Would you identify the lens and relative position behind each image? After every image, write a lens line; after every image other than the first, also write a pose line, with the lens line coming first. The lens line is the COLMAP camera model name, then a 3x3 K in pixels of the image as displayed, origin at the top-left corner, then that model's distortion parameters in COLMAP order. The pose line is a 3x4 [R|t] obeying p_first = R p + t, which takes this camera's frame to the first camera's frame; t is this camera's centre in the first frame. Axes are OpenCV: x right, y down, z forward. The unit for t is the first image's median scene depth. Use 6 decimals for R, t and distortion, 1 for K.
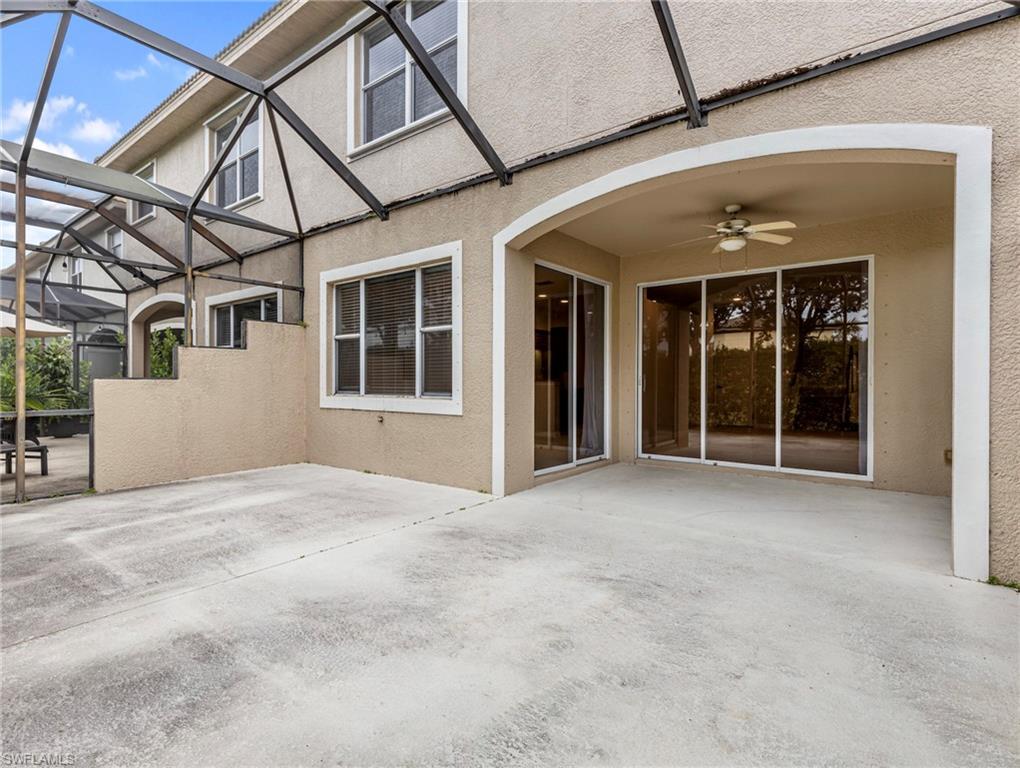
lens RADIAL K [[519.5, 0, 511.9], [0, 519.5, 381.2], [0, 0, 1]] dist [0.008396, -0.002213]
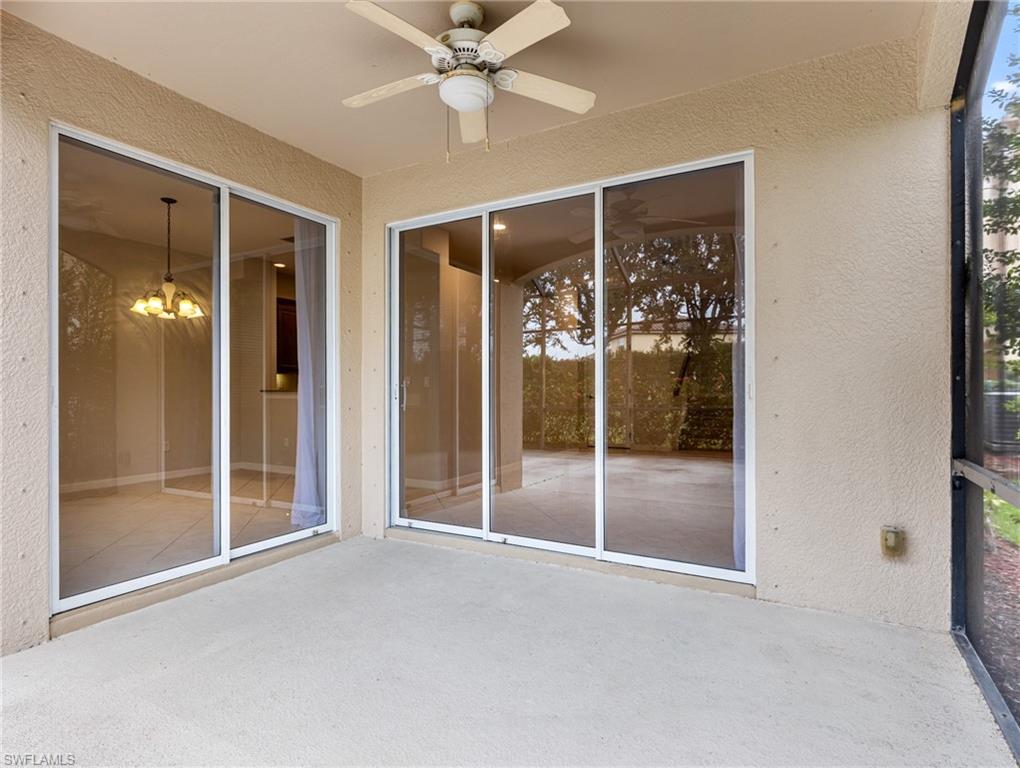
lens RADIAL K [[540.6, 0, 517.9], [0, 540.6, 388.4], [0, 0, 1]] dist [0.002059, -0.001862]
pose [[0.988315, -0.007542, 0.152241, 0.473313], [0.007663, 0.999971, -0.000206, -0.006375], [-0.152235, 0.001371, 0.988343, 0.629459]]
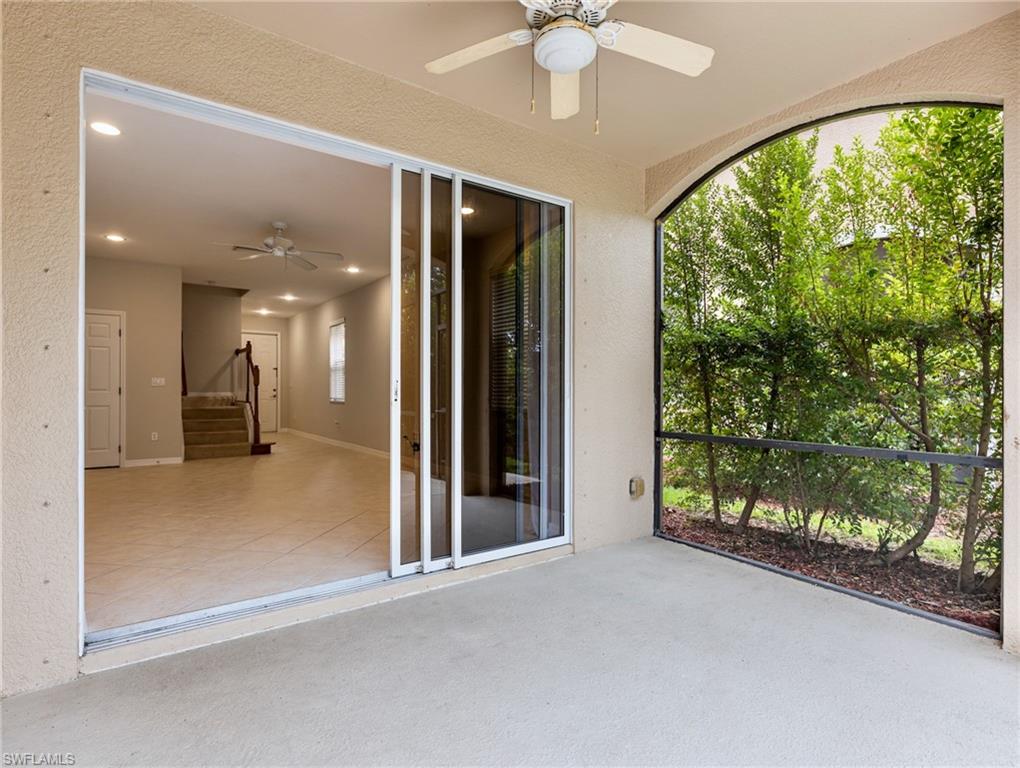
lens RADIAL K [[540.6, 0, 514.5], [0, 540.6, 385.6], [0, 0, 1]] dist [0.002059, -0.001862]
pose [[0.270980, -0.001255, 0.962584, -0.004386], [-0.004986, 0.999984, 0.002708, -0.011376], [-0.962572, -0.005533, 0.270969, 1.128639]]
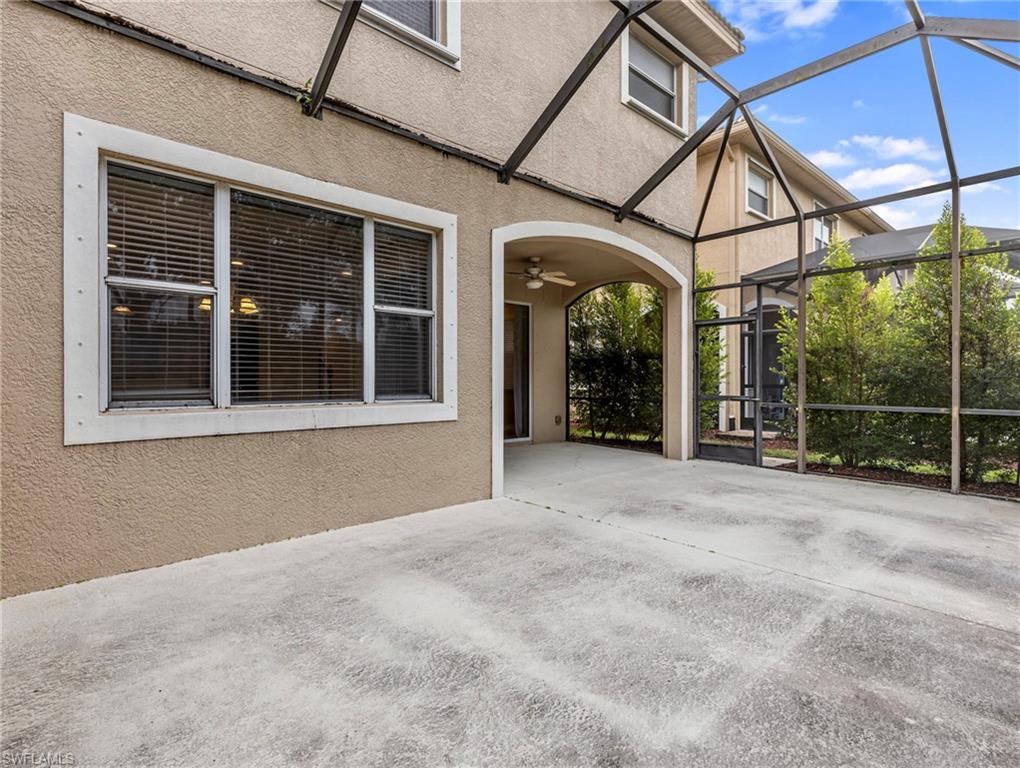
lens RADIAL K [[519.5, 0, 514.4], [0, 519.5, 380.5], [0, 0, 1]] dist [0.008396, -0.002213]
pose [[0.166510, -0.003041, 0.986035, -1.229320], [-0.003470, 0.999987, 0.003670, -0.003762], [-0.986034, -0.004033, 0.166497, 1.007959]]
